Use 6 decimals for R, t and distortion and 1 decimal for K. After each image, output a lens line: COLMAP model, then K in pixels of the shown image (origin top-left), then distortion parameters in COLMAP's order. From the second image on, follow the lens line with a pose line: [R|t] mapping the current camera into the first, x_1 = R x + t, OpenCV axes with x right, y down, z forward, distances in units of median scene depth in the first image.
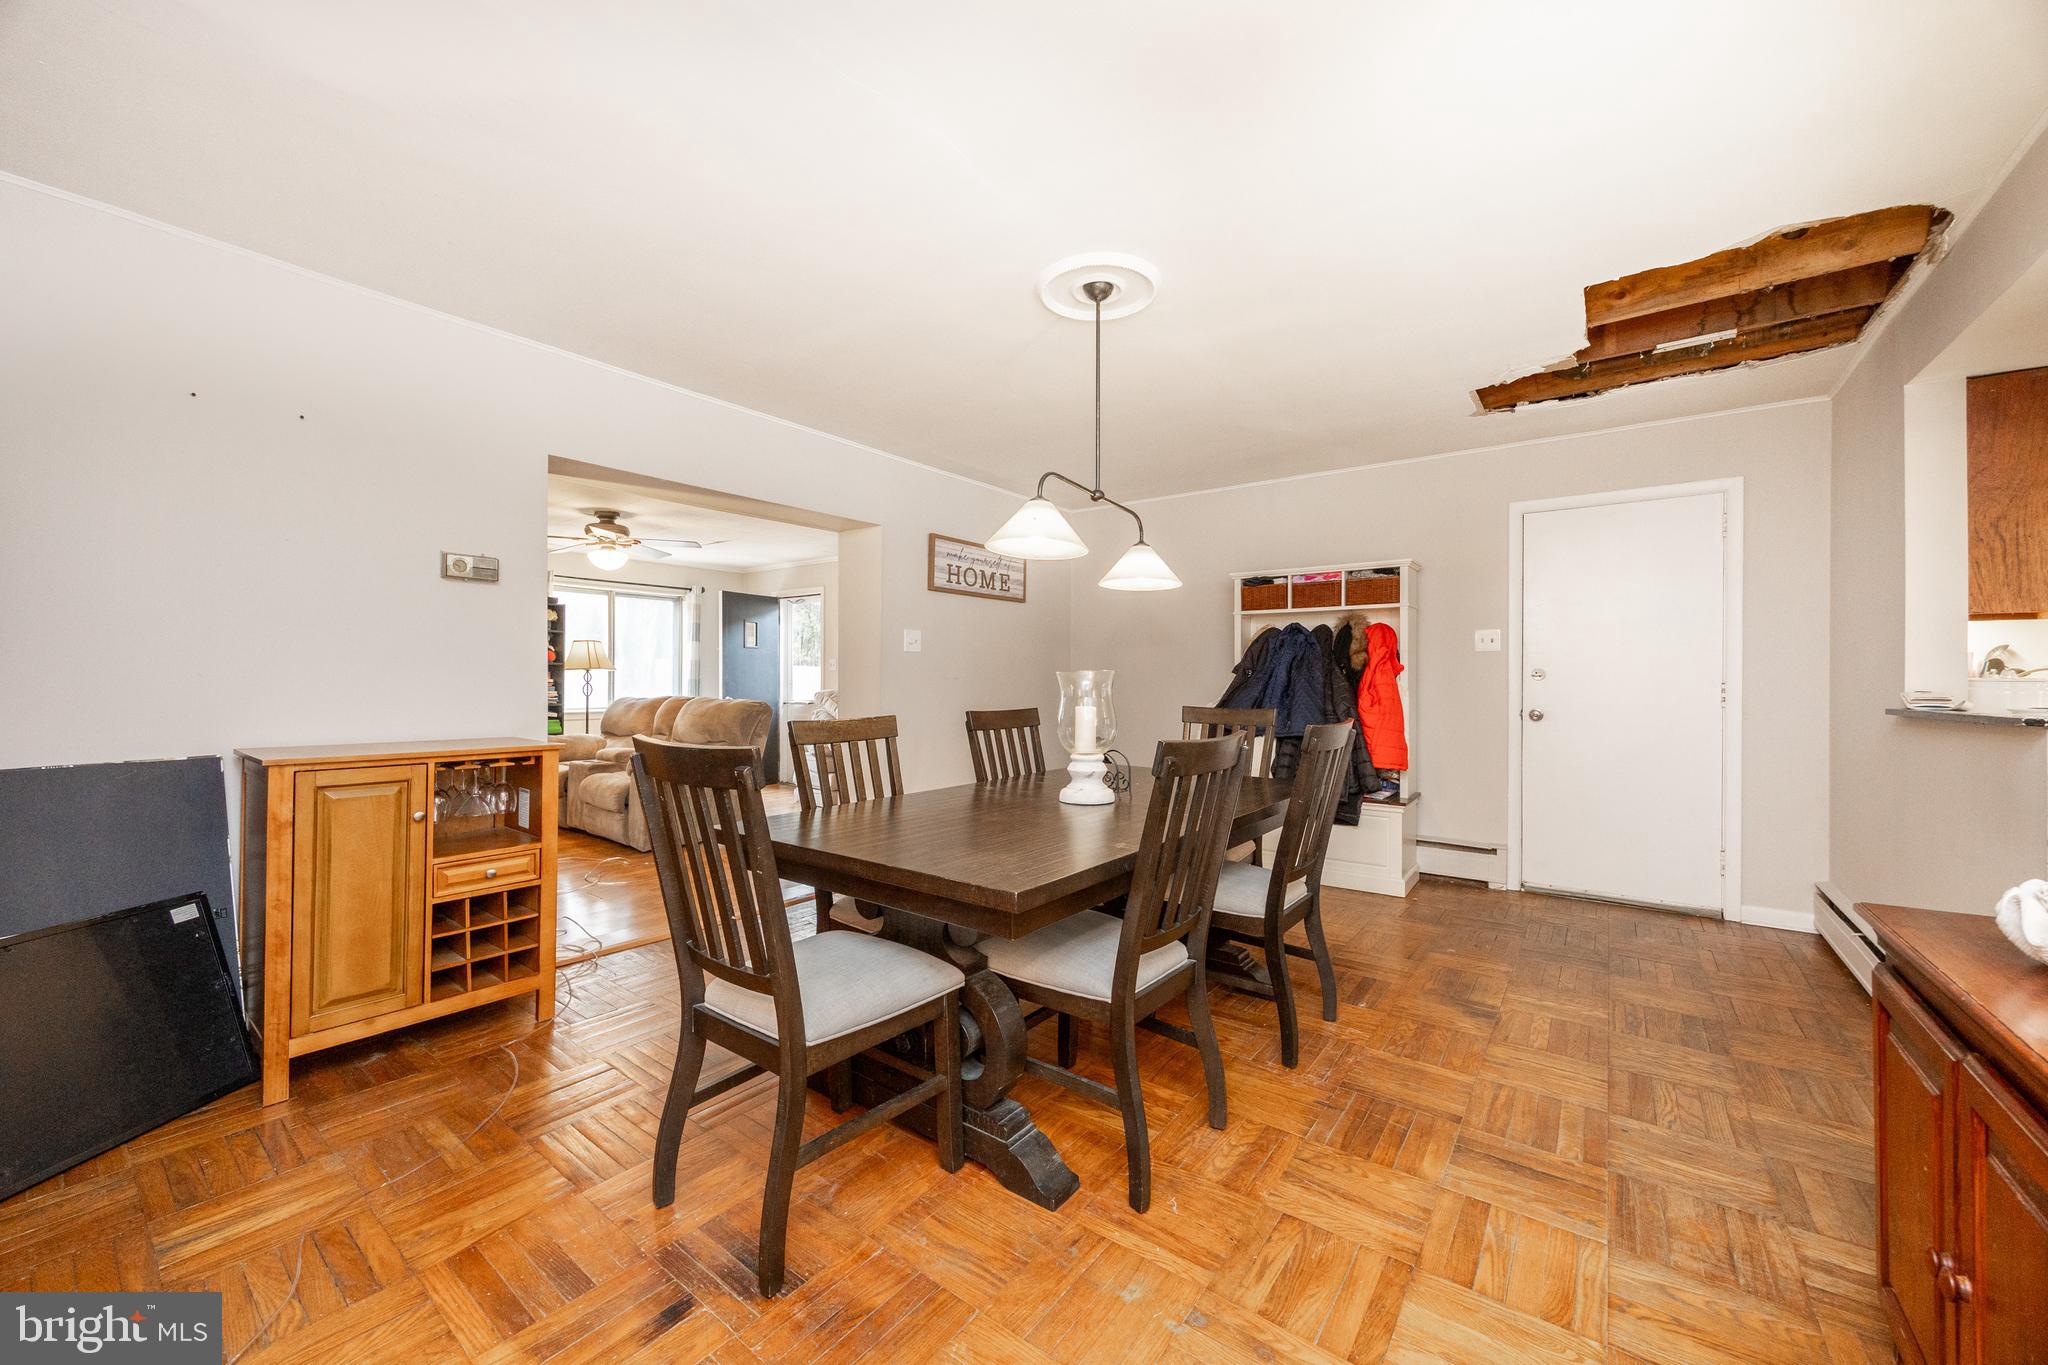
lens RADIAL K [[784.8, 0, 1024.7], [0, 784.8, 672.0], [0, 0, 1]] dist [-0.000872, 0.000492]
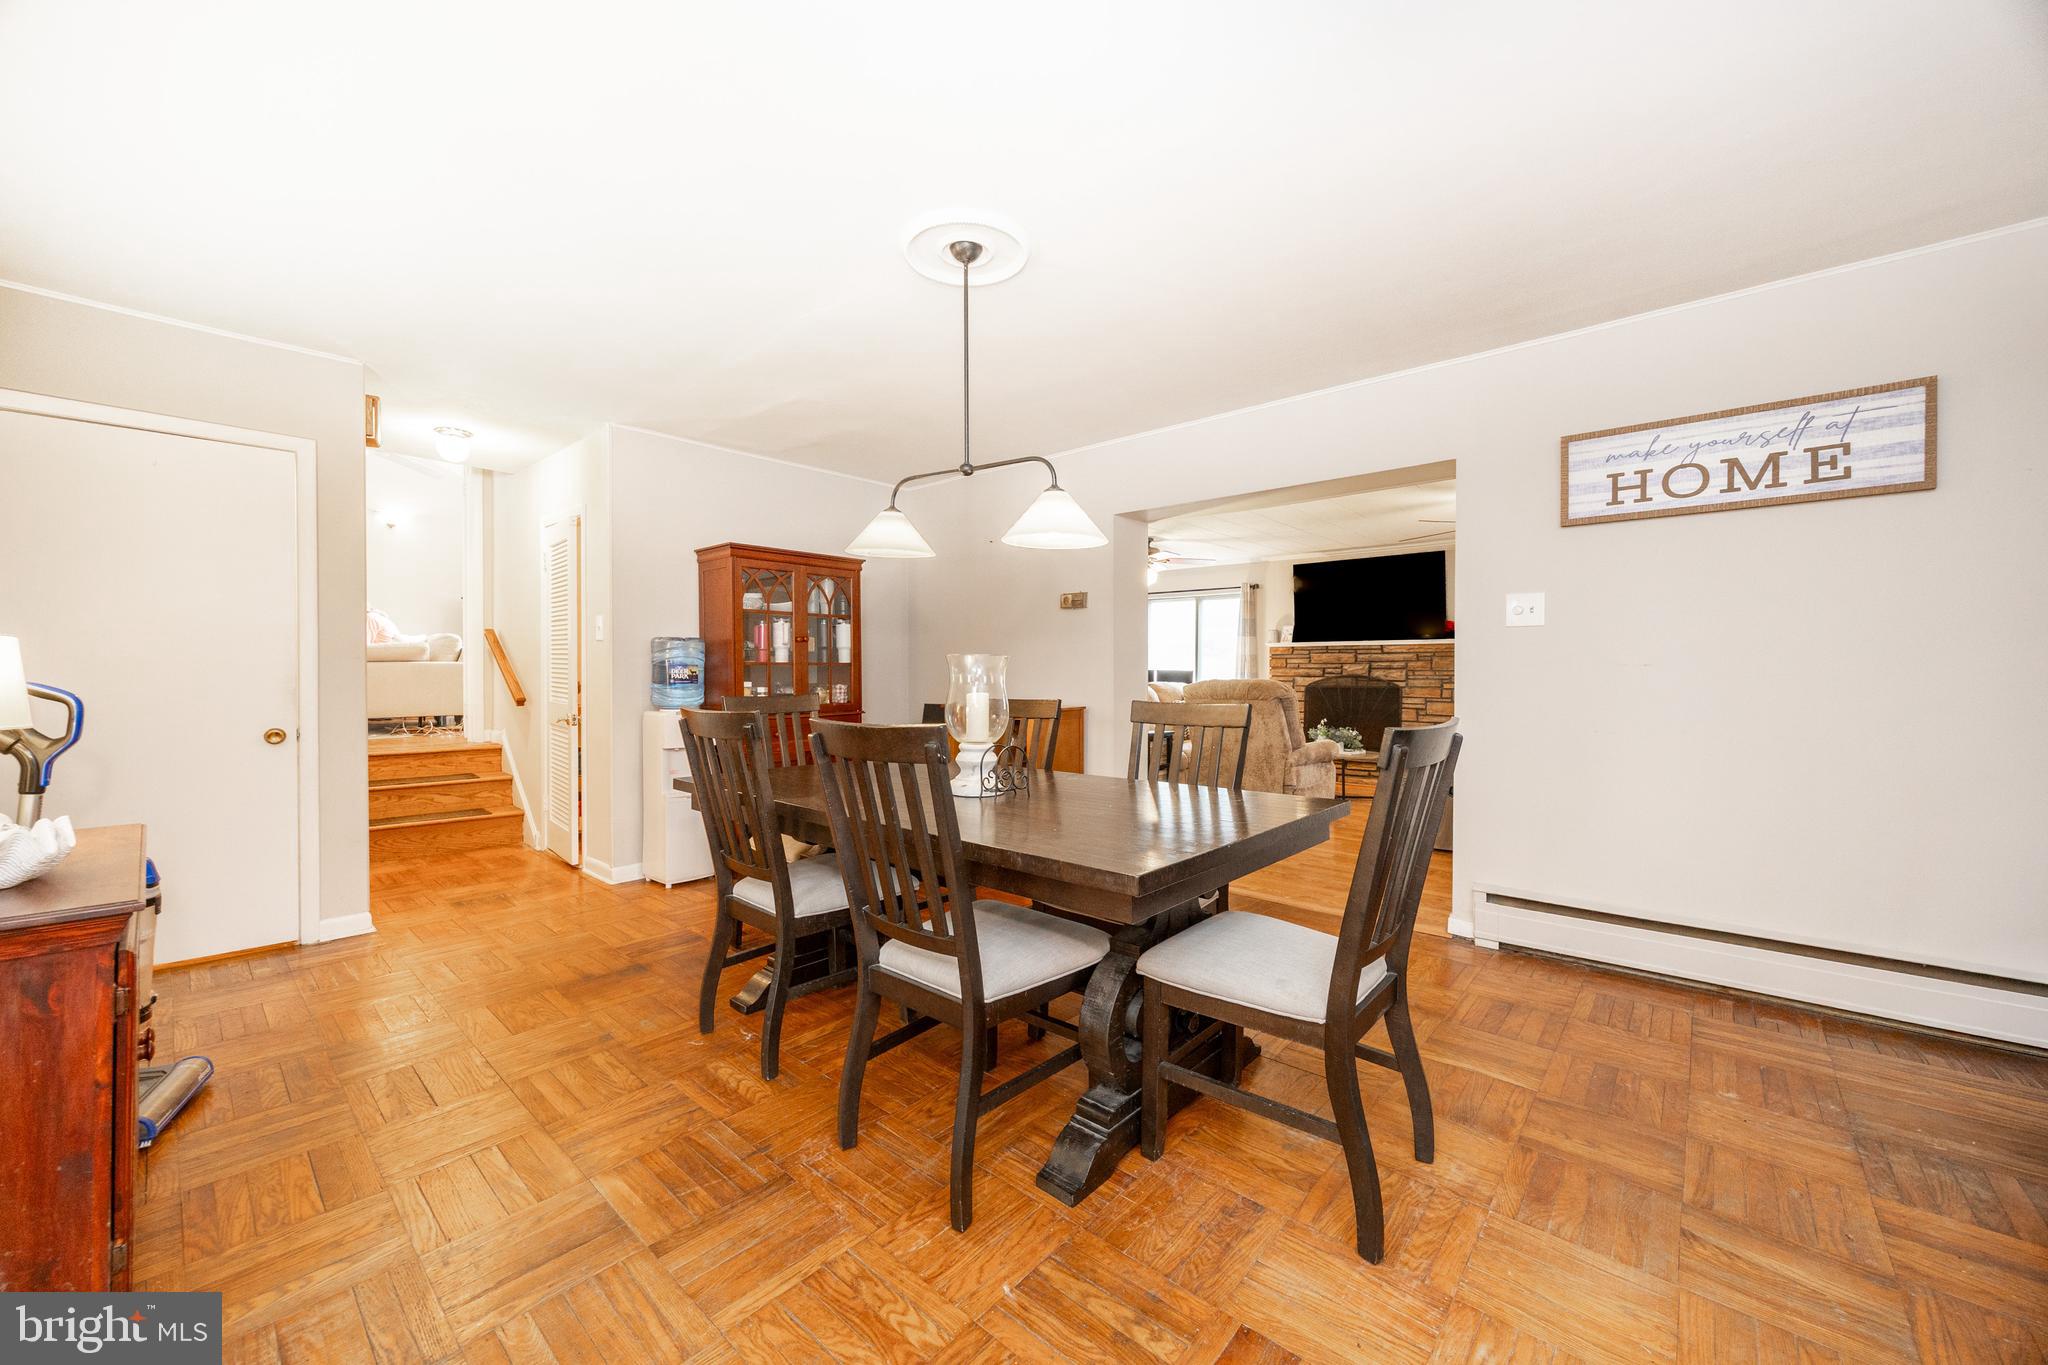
lens RADIAL K [[784.8, 0, 1024.7], [0, 784.8, 672.0], [0, 0, 1]] dist [-0.000872, 0.000492]
pose [[-0.090605, -0.002270, -0.995884, 0.538880], [0.009002, 0.999955, -0.003098, 0.011365], [0.995846, -0.009246, -0.090580, 0.605573]]
